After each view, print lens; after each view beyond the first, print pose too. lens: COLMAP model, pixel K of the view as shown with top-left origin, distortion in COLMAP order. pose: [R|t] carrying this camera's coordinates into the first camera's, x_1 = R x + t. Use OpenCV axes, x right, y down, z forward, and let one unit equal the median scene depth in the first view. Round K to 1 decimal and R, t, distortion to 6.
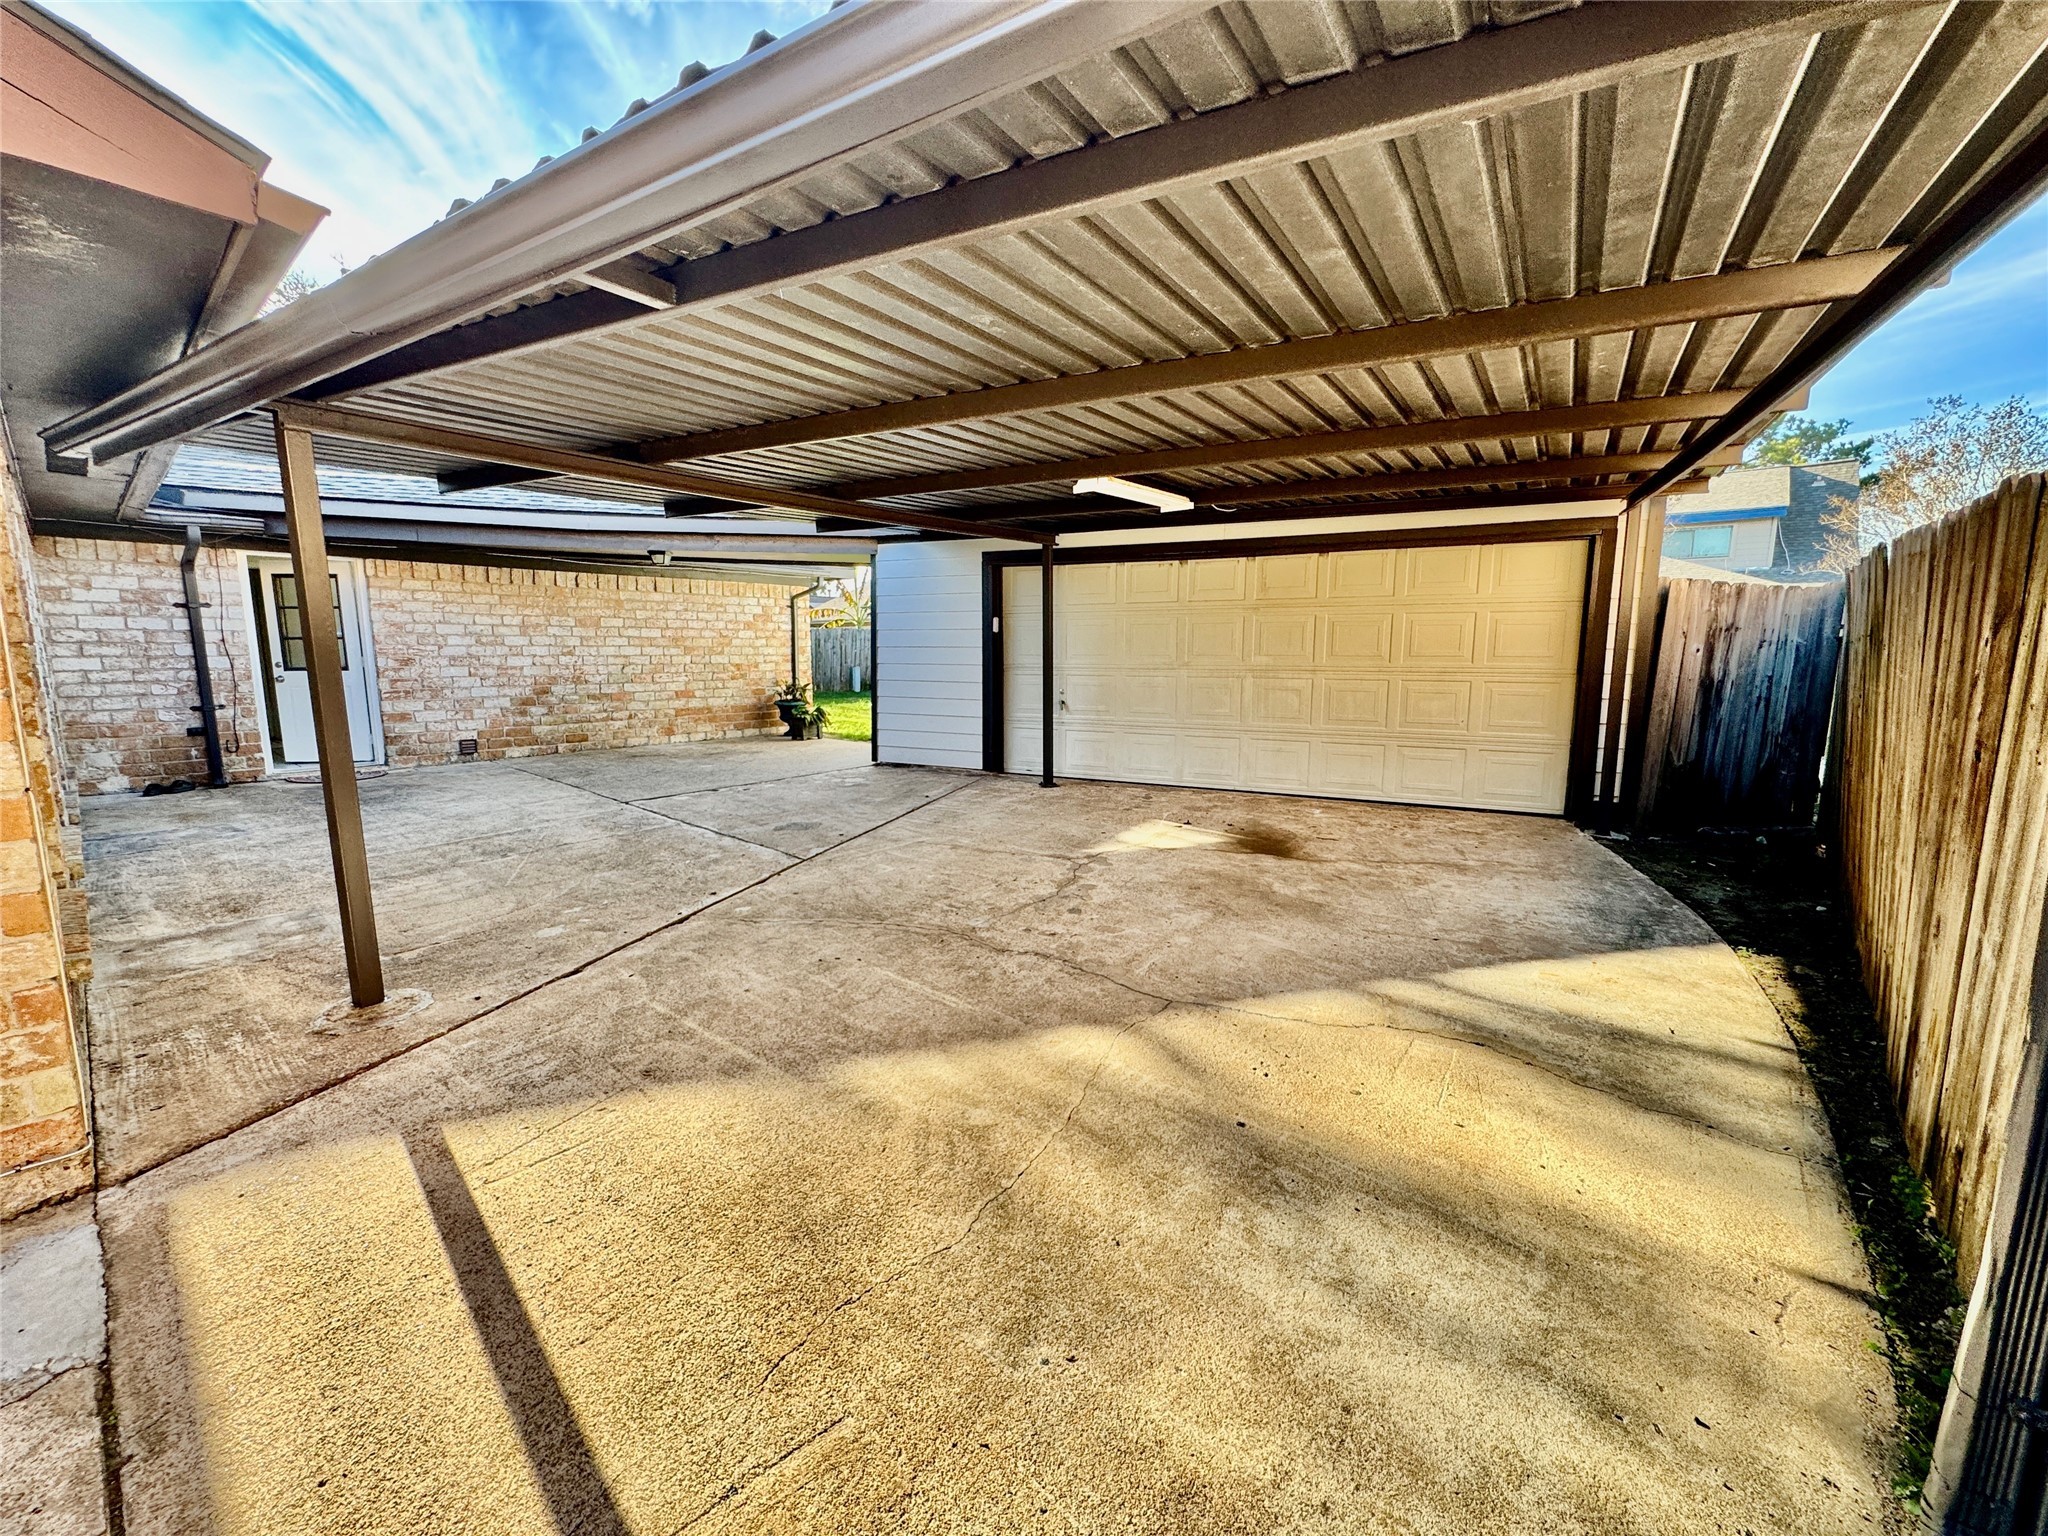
lens RADIAL K [[817.5, 0, 1024.0], [0, 817.5, 768.0], [0, 0, 1]] dist [-0.001990, -0.000027]
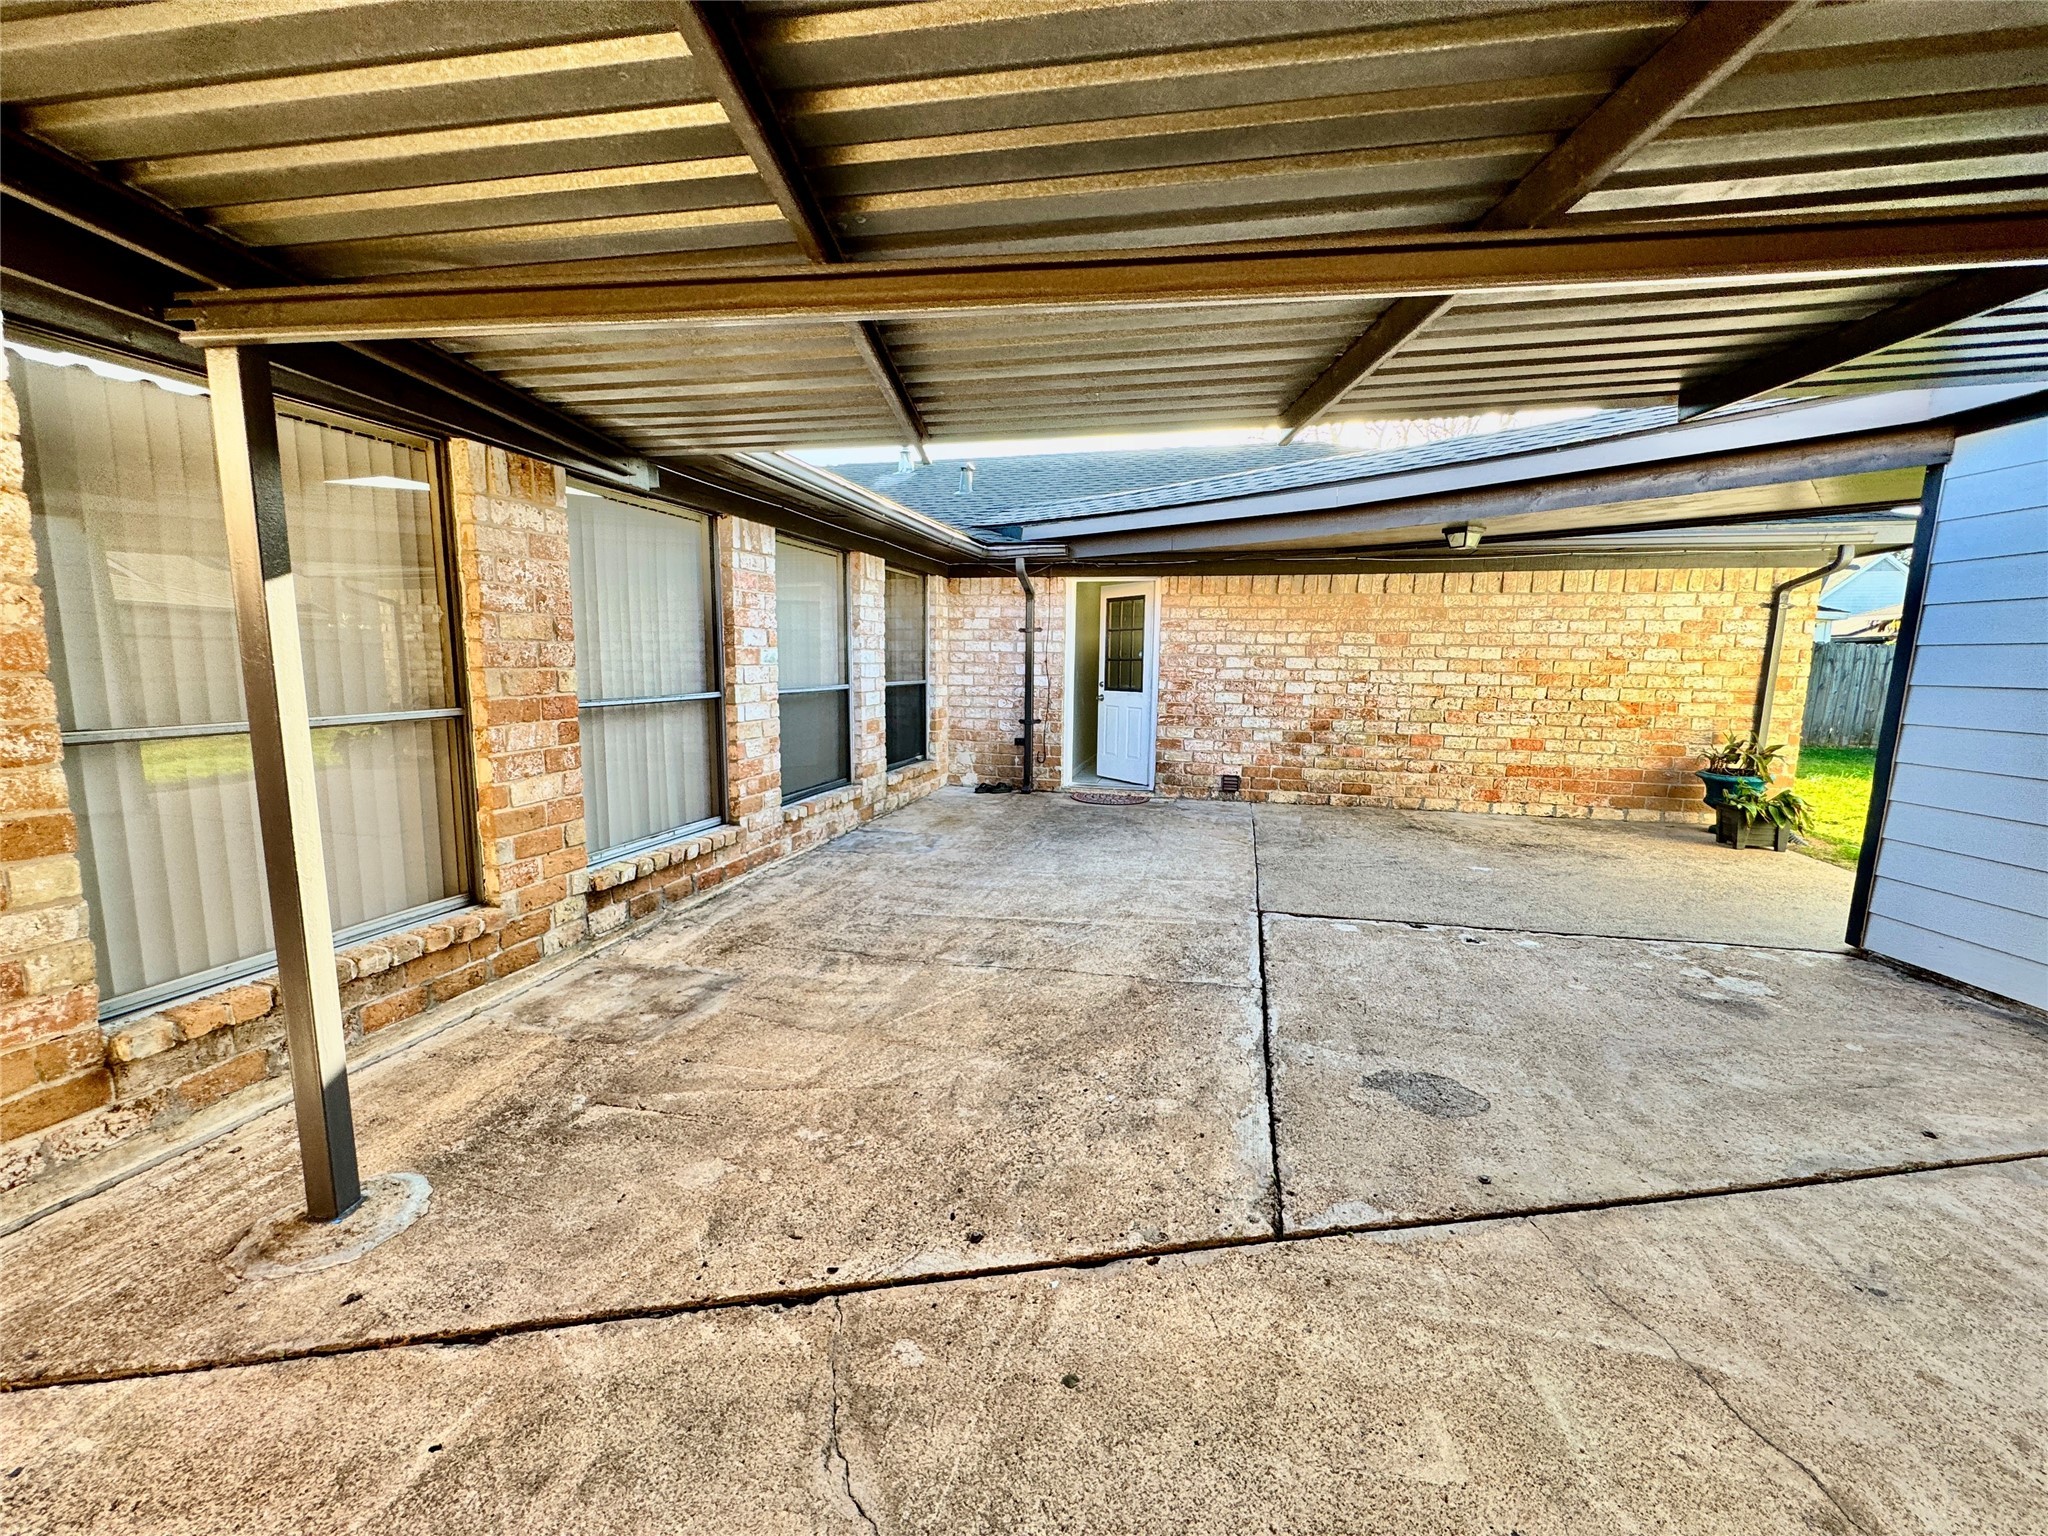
lens RADIAL K [[817.5, 0, 1024.0], [0, 817.5, 768.0], [0, 0, 1]] dist [-0.001990, -0.000027]
pose [[0.440741, 0.122248, -0.889271, -0.001027], [-0.142624, 0.987635, 0.065083, -0.066626], [0.886231, 0.098147, 0.452727, 0.398130]]
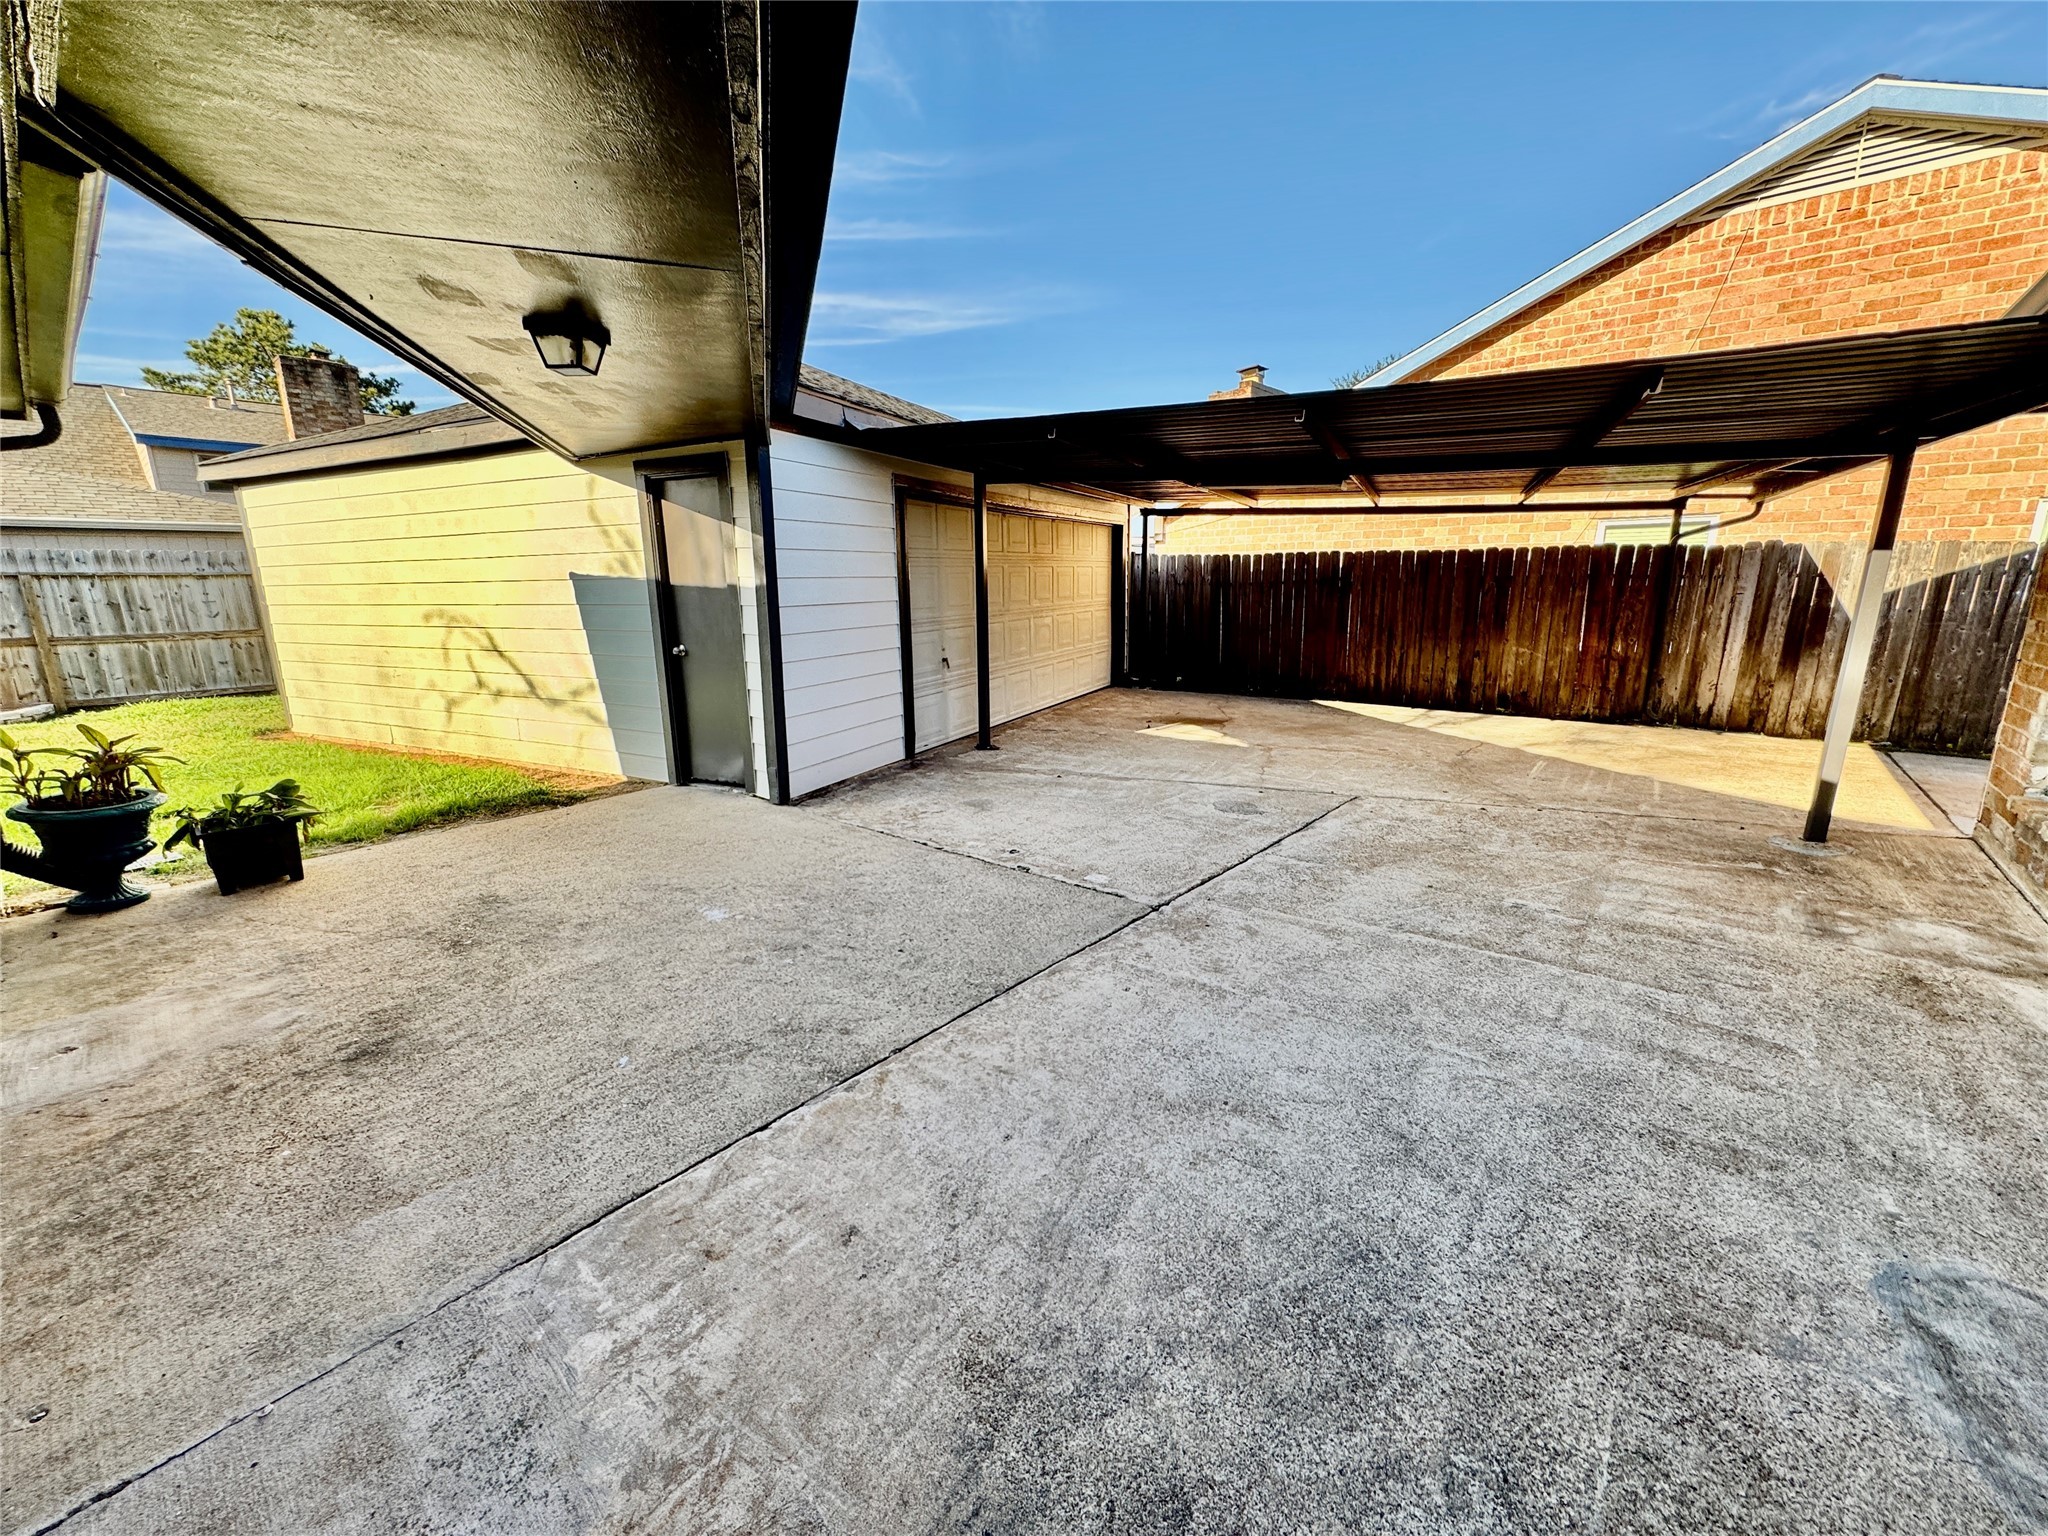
lens RADIAL K [[817.6, 0, 1024.0], [0, 817.6, 768.0], [0, 0, 1]] dist [-0.003344, -0.000238]
pose [[-0.005485, -0.229381, 0.973321, -0.753729], [0.160304, 0.960546, 0.227274, -0.138507], [-0.987053, 0.157273, 0.031502, 0.803334]]
